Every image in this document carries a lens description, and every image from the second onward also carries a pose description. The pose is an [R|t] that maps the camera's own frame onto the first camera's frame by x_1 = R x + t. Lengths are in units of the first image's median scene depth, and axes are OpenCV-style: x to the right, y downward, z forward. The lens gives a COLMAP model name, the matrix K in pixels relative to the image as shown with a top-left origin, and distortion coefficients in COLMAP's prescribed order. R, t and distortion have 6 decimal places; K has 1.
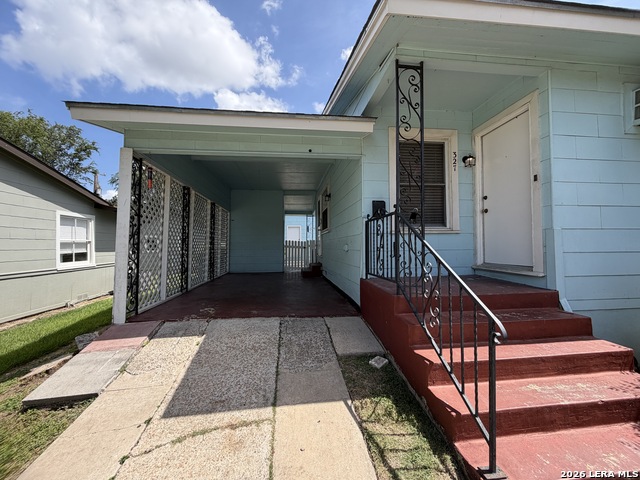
lens RADIAL K [[258.7, 0, 319.2], [0, 258.7, 237.7], [0, 0, 1]] dist [0.003358, 0.000798]
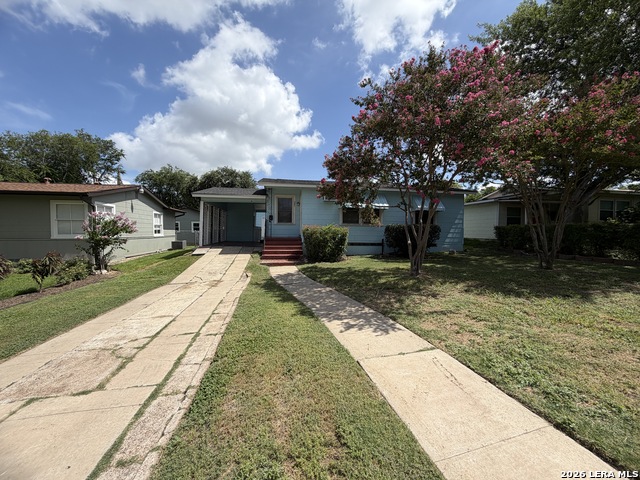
lens RADIAL K [[258.7, 0, 318.1], [0, 258.7, 238.3], [0, 0, 1]] dist [0.003358, 0.000798]
pose [[0.999527, 0.016553, 0.025902, 0.402189], [-0.017988, 0.998257, 0.056212, -0.018986], [-0.024926, -0.056651, 0.998083, -1.301295]]
